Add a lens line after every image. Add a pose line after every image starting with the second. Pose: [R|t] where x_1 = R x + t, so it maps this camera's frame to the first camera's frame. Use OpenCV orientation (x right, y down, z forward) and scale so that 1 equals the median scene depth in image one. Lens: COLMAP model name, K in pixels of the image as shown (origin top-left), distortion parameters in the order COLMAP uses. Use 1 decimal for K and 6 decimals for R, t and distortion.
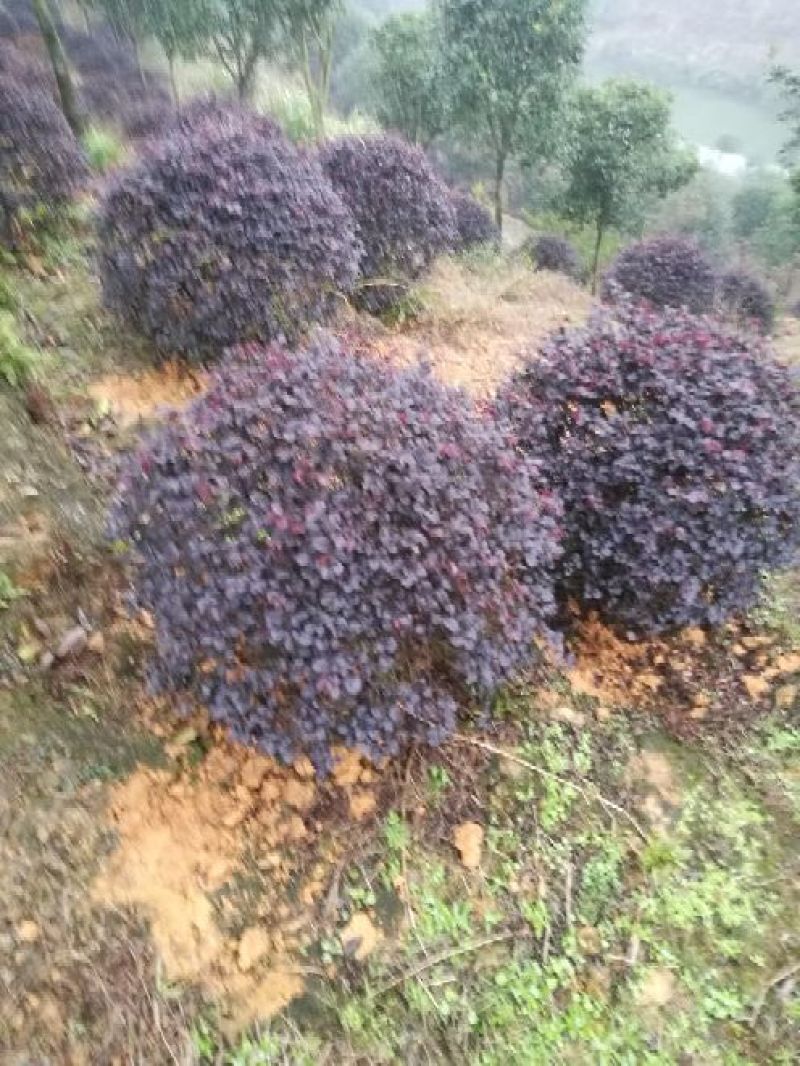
lens RADIAL K [[731.3, 0, 400.0], [0, 731.3, 533.0], [0, 0, 1]] dist [-0.018836, 0.022495]
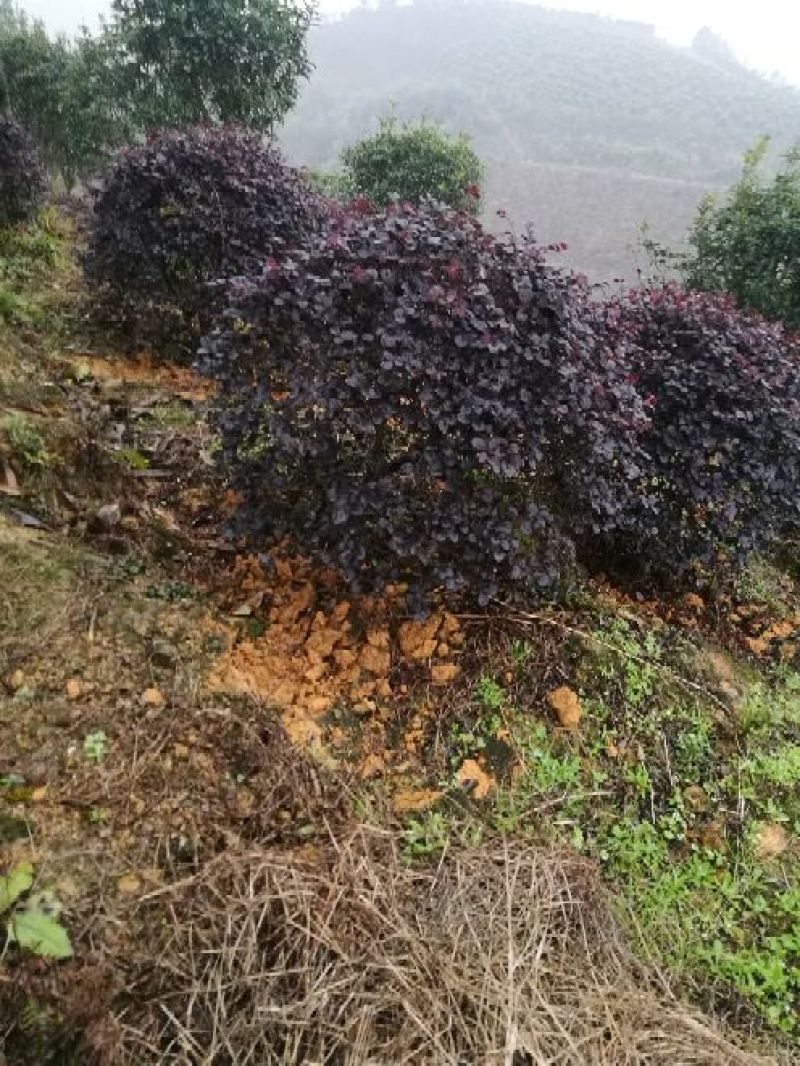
lens RADIAL K [[728.9, 0, 400.0], [0, 728.9, 533.0], [0, 0, 1]] dist [-0.002198, -0.027539]
pose [[0.985238, 0.069929, 0.156258, -0.268517], [-0.044107, 0.985641, -0.162990, 0.353279], [-0.165412, 0.153692, 0.974175, 0.077051]]
